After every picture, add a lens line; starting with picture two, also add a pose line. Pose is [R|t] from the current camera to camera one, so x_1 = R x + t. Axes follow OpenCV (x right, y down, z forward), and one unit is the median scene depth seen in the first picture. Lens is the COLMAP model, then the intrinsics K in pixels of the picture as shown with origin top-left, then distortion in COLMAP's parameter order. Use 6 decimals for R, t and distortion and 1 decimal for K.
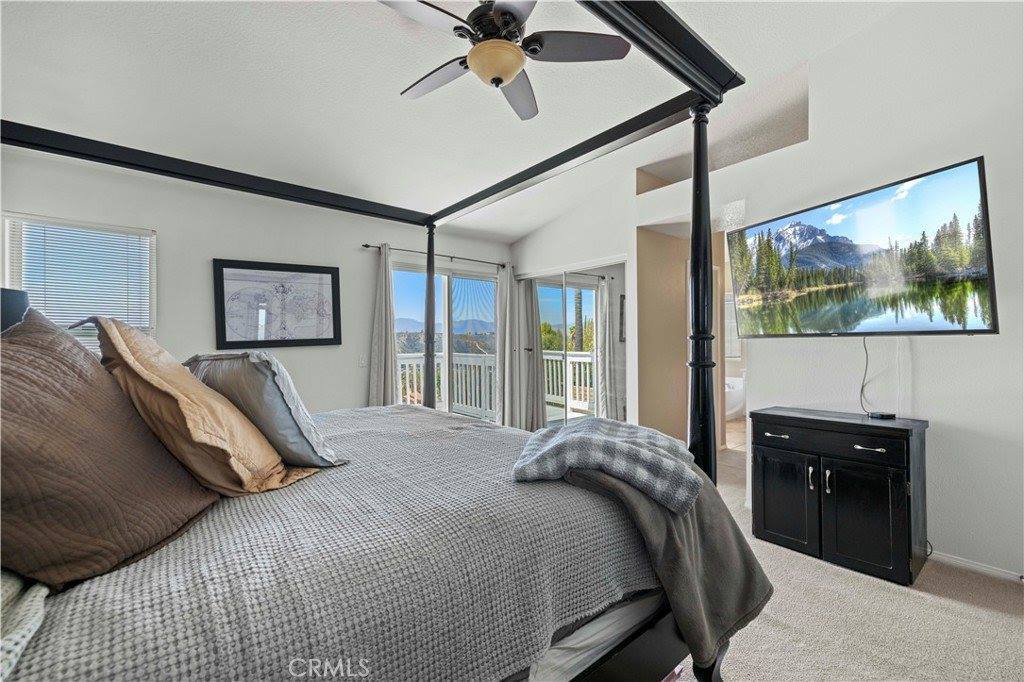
lens RADIAL K [[428.7, 0, 516.2], [0, 428.7, 342.0], [0, 0, 1]] dist [0.003410, 0.000099]
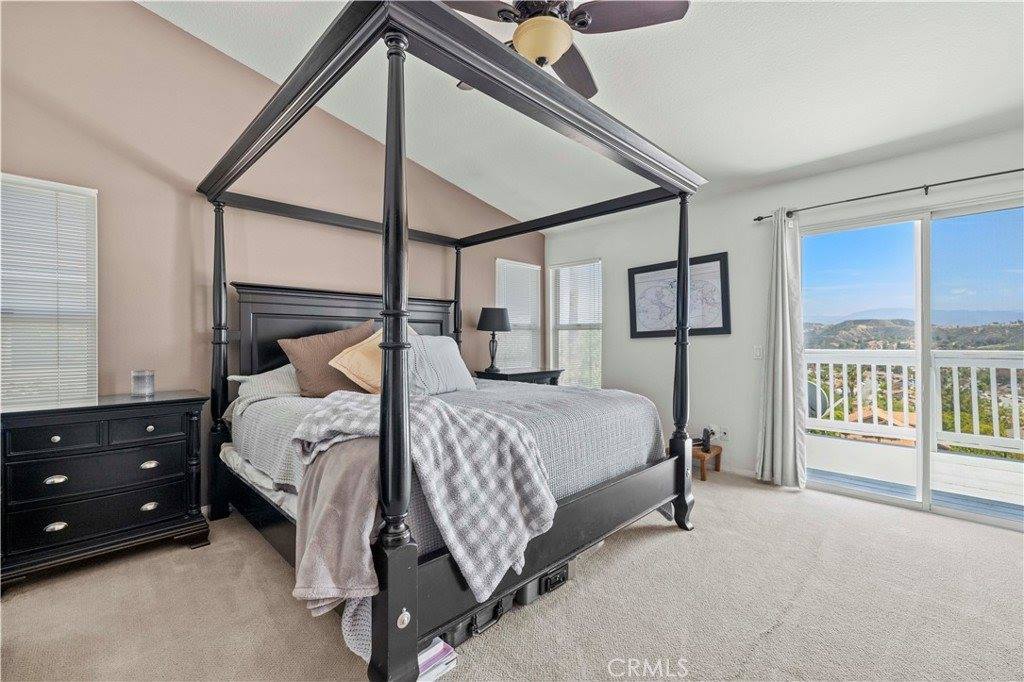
lens RADIAL K [[440.2, 0, 513.0], [0, 440.2, 333.2], [0, 0, 1]] dist [0.004565, 0.001270]
pose [[0.089742, -0.012300, -0.995889, 0.585648], [0.008838, 0.999894, -0.011553, 0.014014], [0.995926, -0.007765, 0.089841, 0.515287]]
